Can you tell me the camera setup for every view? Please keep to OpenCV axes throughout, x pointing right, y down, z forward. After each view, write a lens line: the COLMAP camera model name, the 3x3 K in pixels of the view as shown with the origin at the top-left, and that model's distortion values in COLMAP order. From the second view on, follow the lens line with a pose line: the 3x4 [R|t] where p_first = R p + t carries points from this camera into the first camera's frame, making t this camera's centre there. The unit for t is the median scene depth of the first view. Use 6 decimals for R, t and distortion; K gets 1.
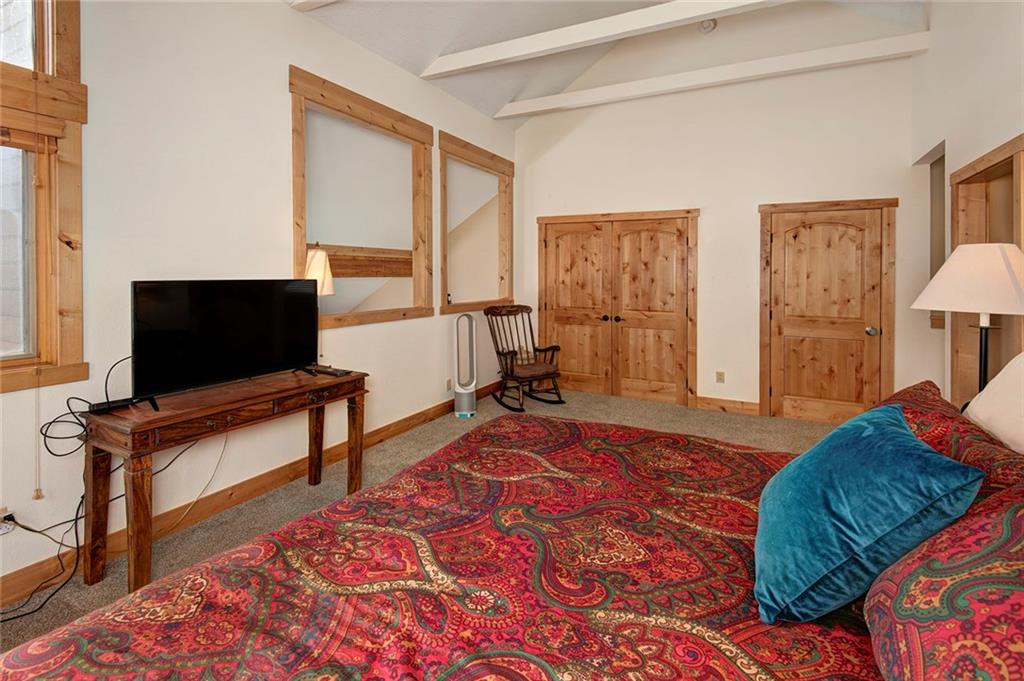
lens RADIAL K [[475.2, 0, 532.9], [0, 475.2, 279.1], [0, 0, 1]] dist [0.016086, -0.005093]
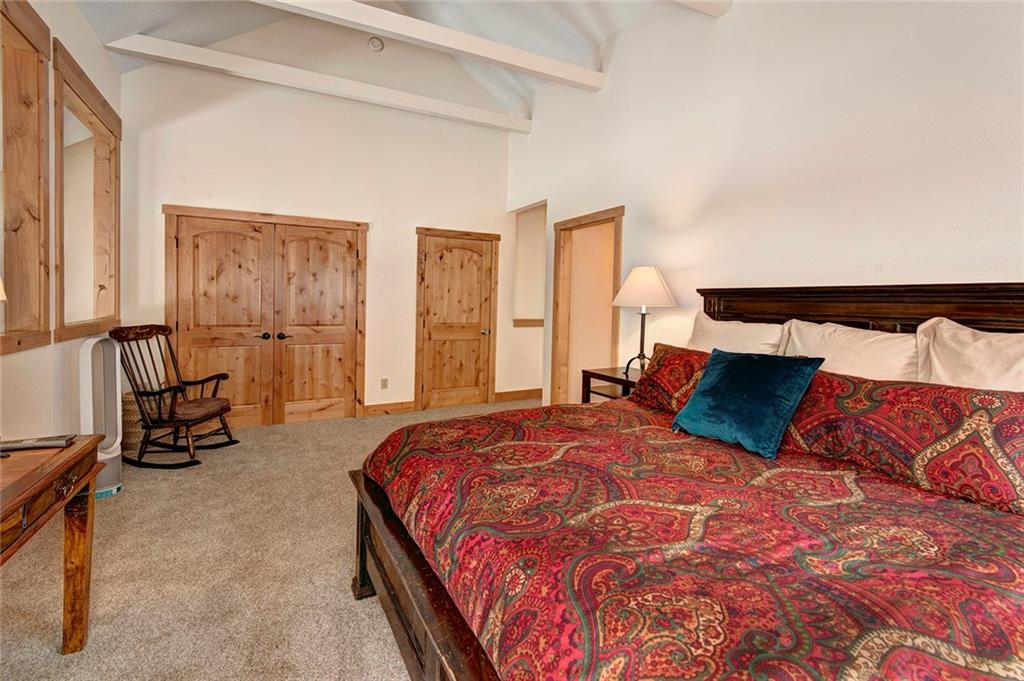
lens RADIAL K [[475.2, 0, 513.9], [0, 475.2, 313.2], [0, 0, 1]] dist [0.016086, -0.005093]
pose [[0.586744, -0.021939, 0.809475, -0.298374], [0.002552, 0.999678, 0.025245, 0.020895], [-0.809769, -0.012746, 0.586611, 0.139770]]
